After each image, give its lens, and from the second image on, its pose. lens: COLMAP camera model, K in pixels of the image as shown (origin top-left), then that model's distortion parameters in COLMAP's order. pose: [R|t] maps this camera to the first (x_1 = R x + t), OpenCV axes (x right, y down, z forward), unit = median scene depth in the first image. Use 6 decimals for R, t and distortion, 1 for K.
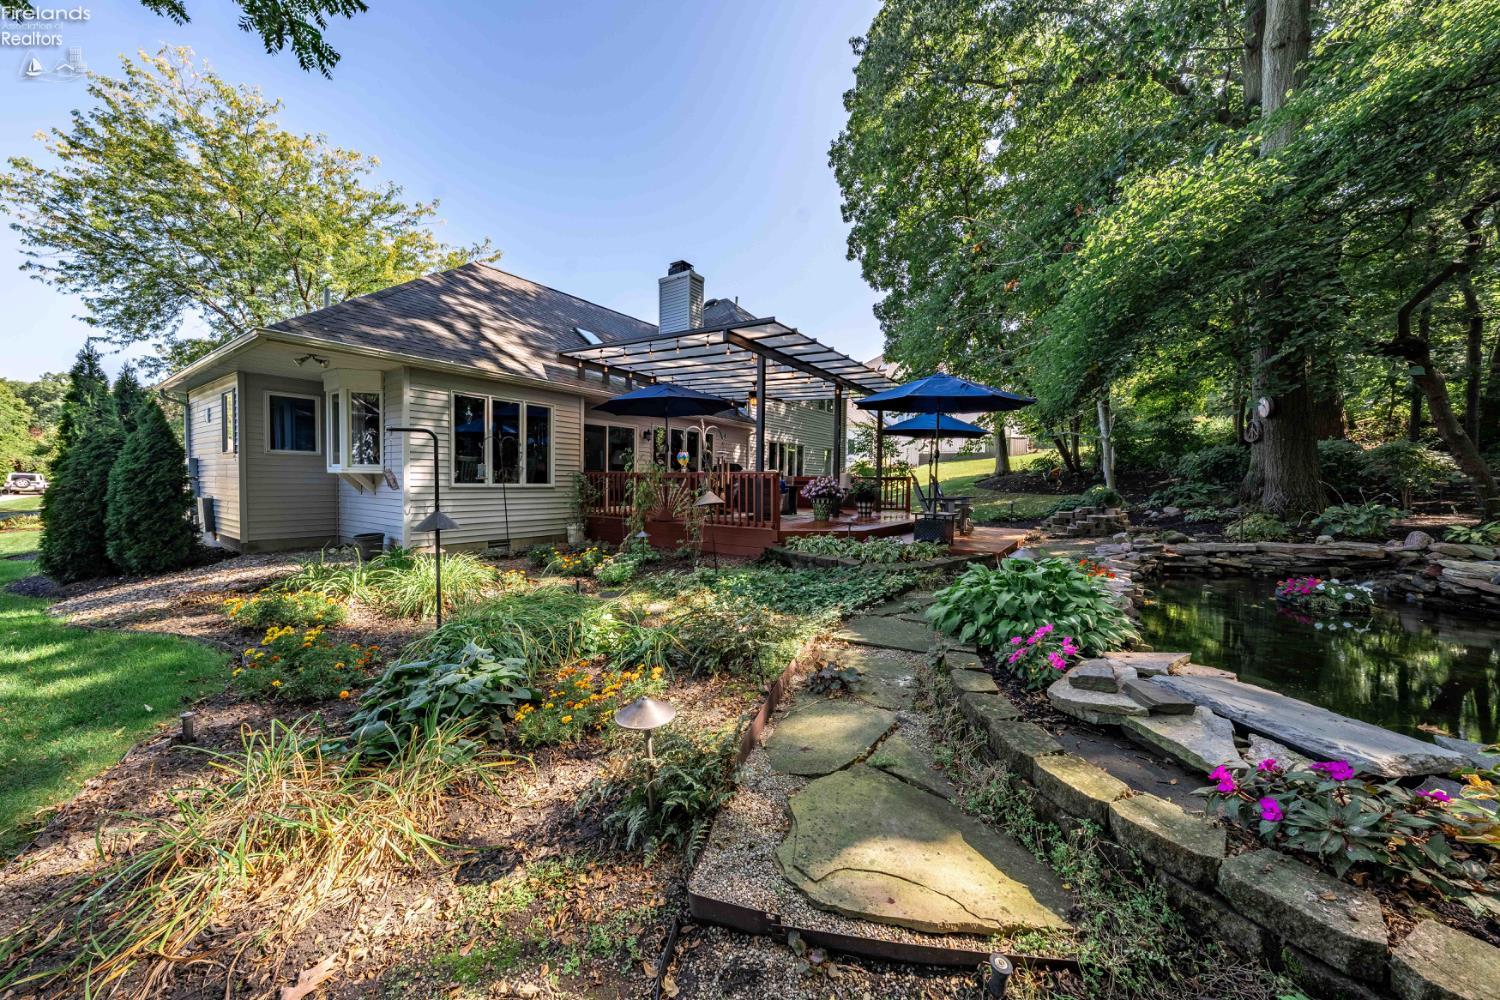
lens RADIAL K [[517.2, 0, 757.6], [0, 517.2, 493.1], [0, 0, 1]] dist [-0.000709, -0.000083]
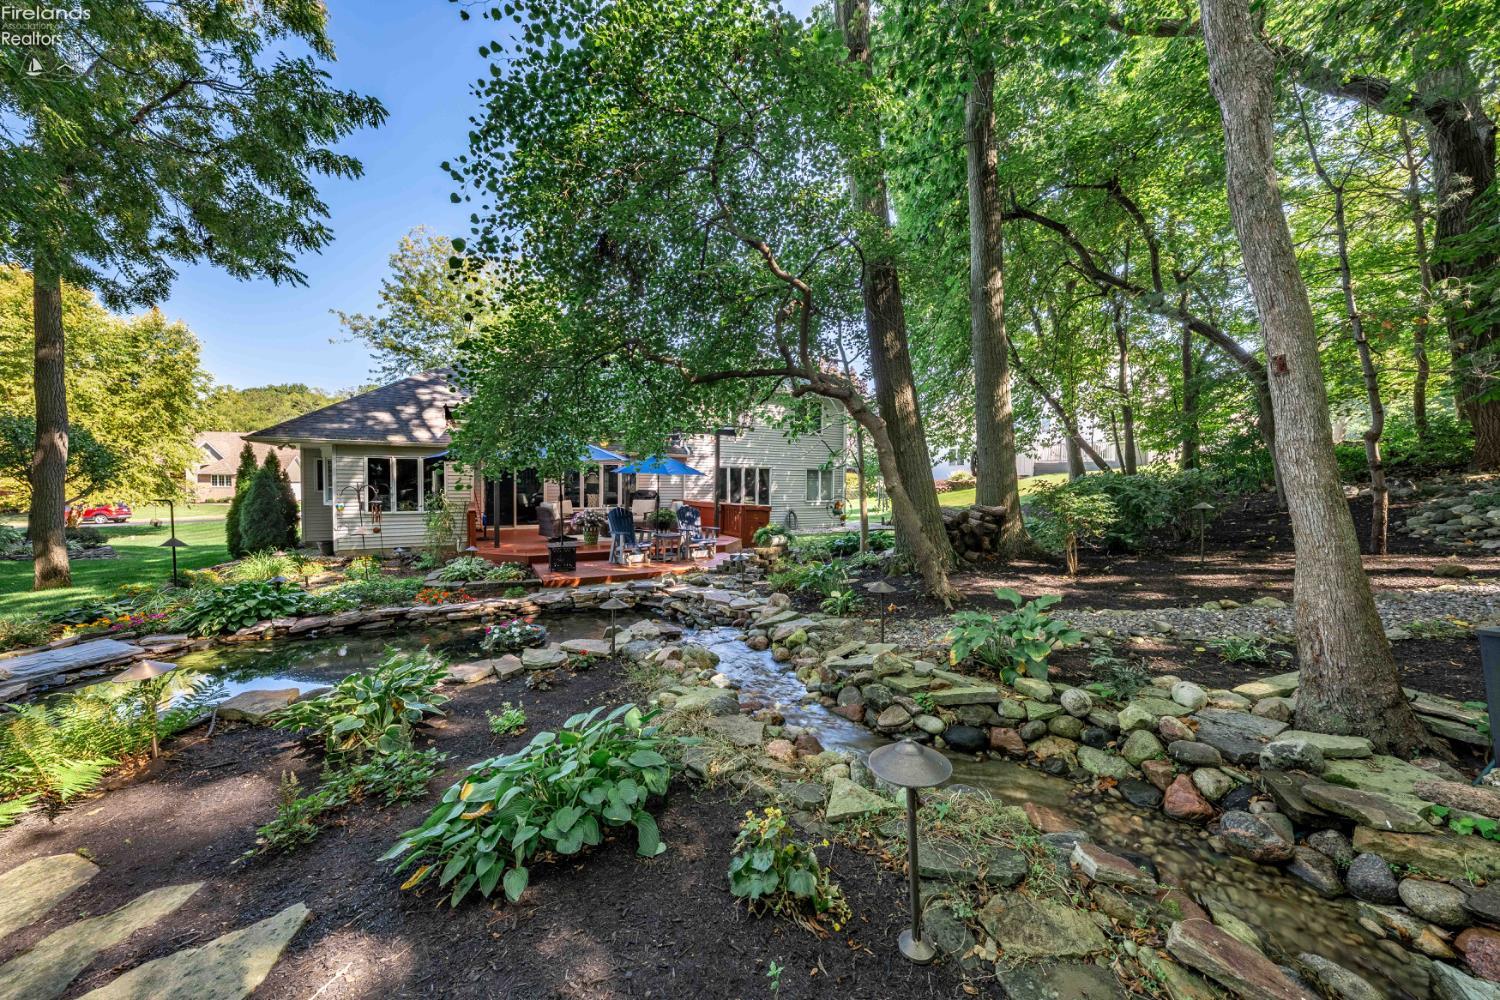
lens RADIAL K [[518.5, 0, 750.0], [0, 518.5, 500.0], [0, 0, 1]] dist [-0.000695, -0.000063]
pose [[0.888641, 0.011374, -0.458463, 1.049658], [-0.008694, 0.999931, 0.007954, -0.068686], [0.458521, -0.003083, 0.888678, 0.065556]]
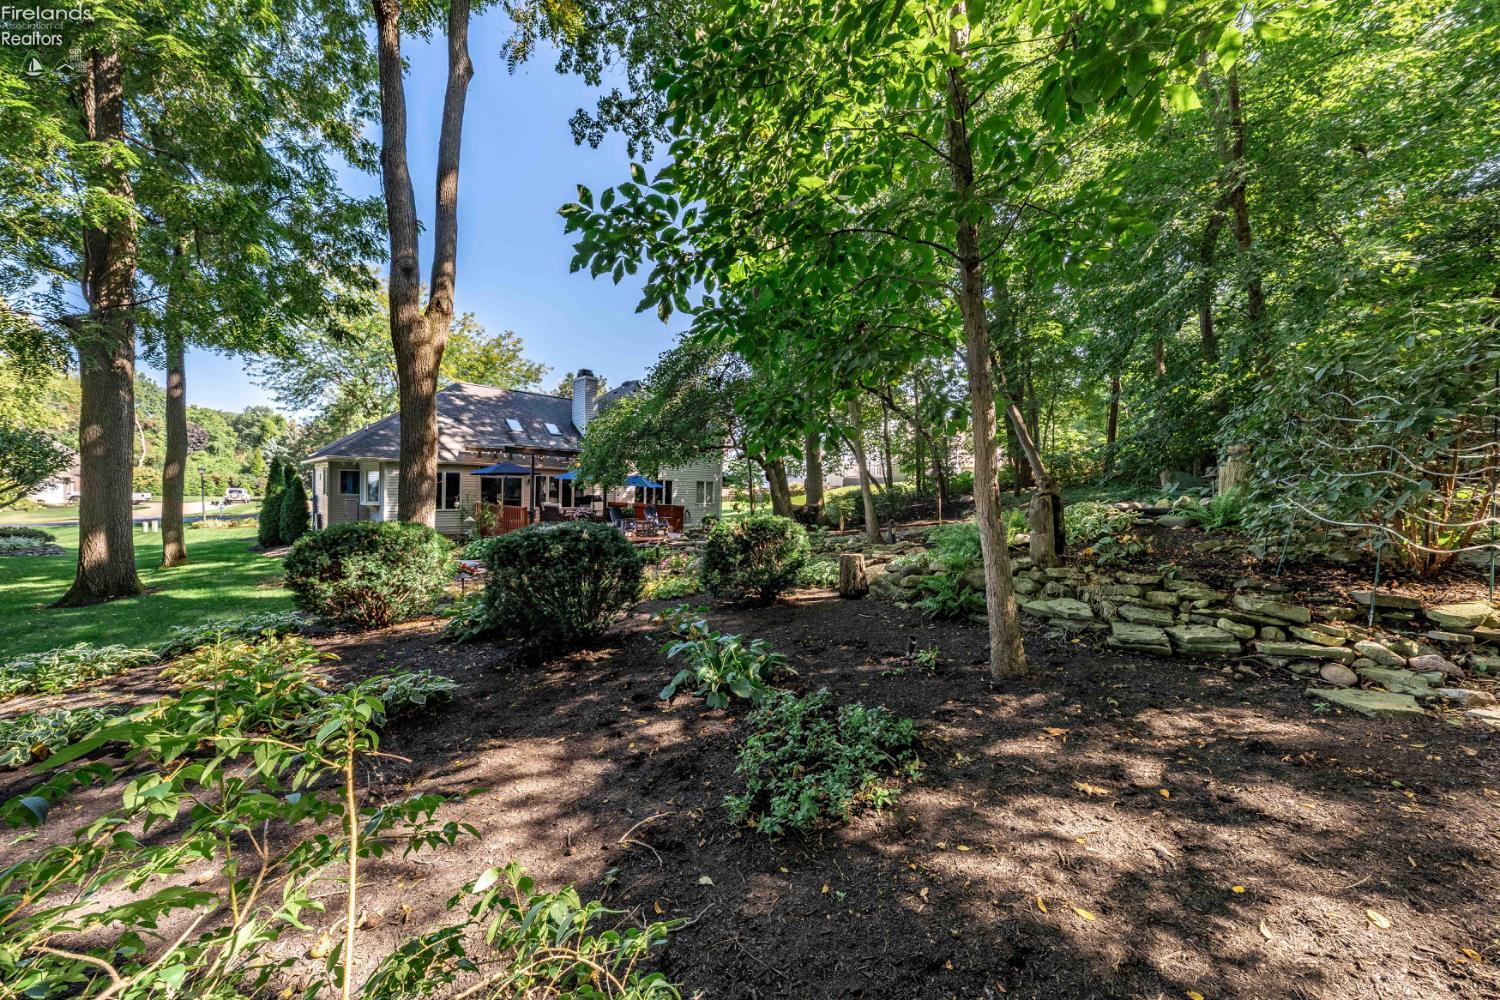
lens RADIAL K [[517.2, 0, 757.6], [0, 517.2, 493.1], [0, 0, 1]] dist [-0.000709, -0.000083]
pose [[0.987332, 0.007926, -0.158467, 1.109511], [-0.011063, 0.999760, -0.018922, -0.056528], [0.158279, 0.020436, 0.987183, -0.866711]]
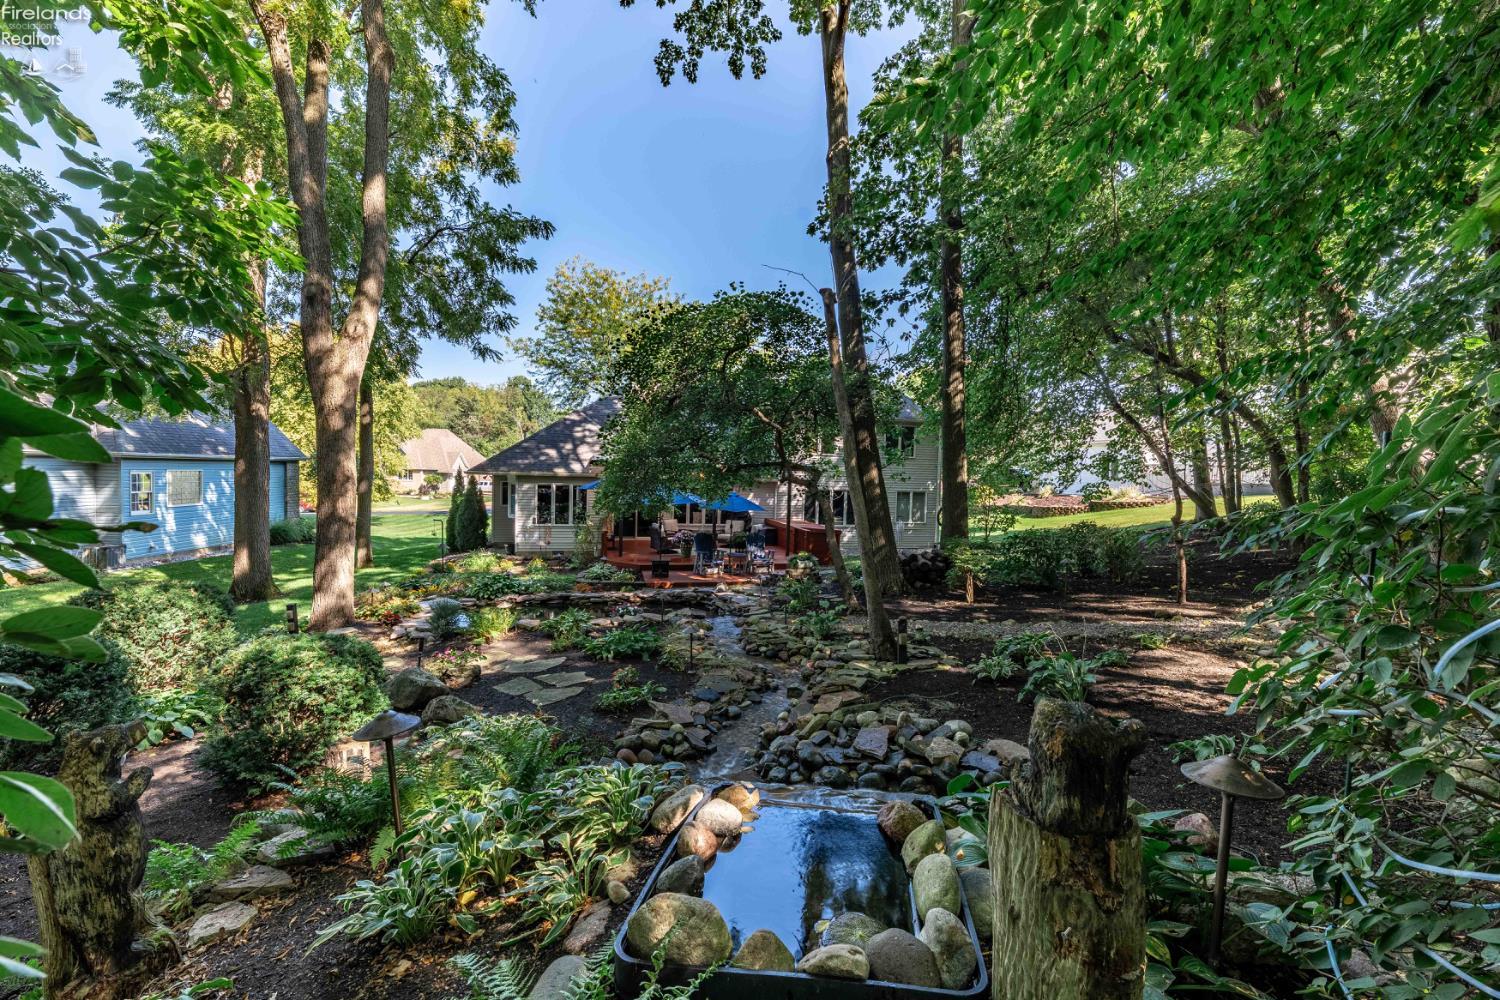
lens RADIAL K [[625.1, 0, 750.0], [0, 625.1, 500.0], [0, 0, 1]] dist [0.001562, 0.000019]
pose [[0.735172, 0.040062, -0.676696, 1.623743], [-0.034194, 0.999173, 0.022004, -0.181387], [0.677018, 0.006962, 0.735934, -0.325591]]
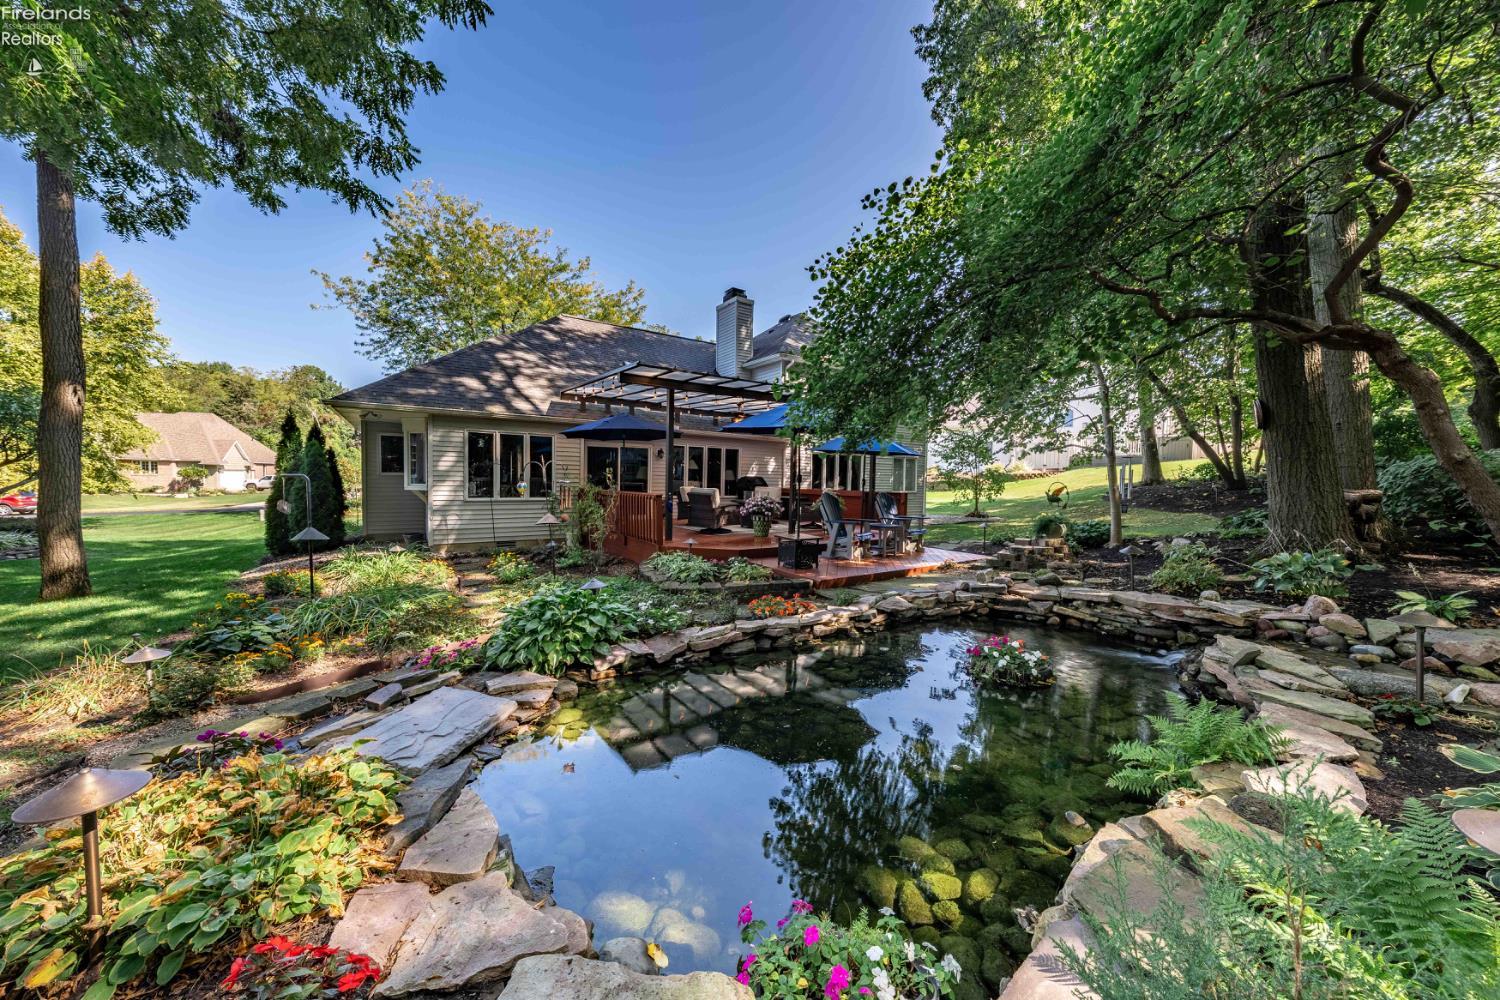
lens RADIAL K [[518.3, 0, 750.9], [0, 518.3, 494.4], [0, 0, 1]] dist [-0.002444, -0.000100]
pose [[0.929389, 0.015783, -0.368763, 0.505380], [-0.014960, 0.999875, 0.005090, -0.039117], [0.368797, 0.000786, 0.929509, 0.008463]]
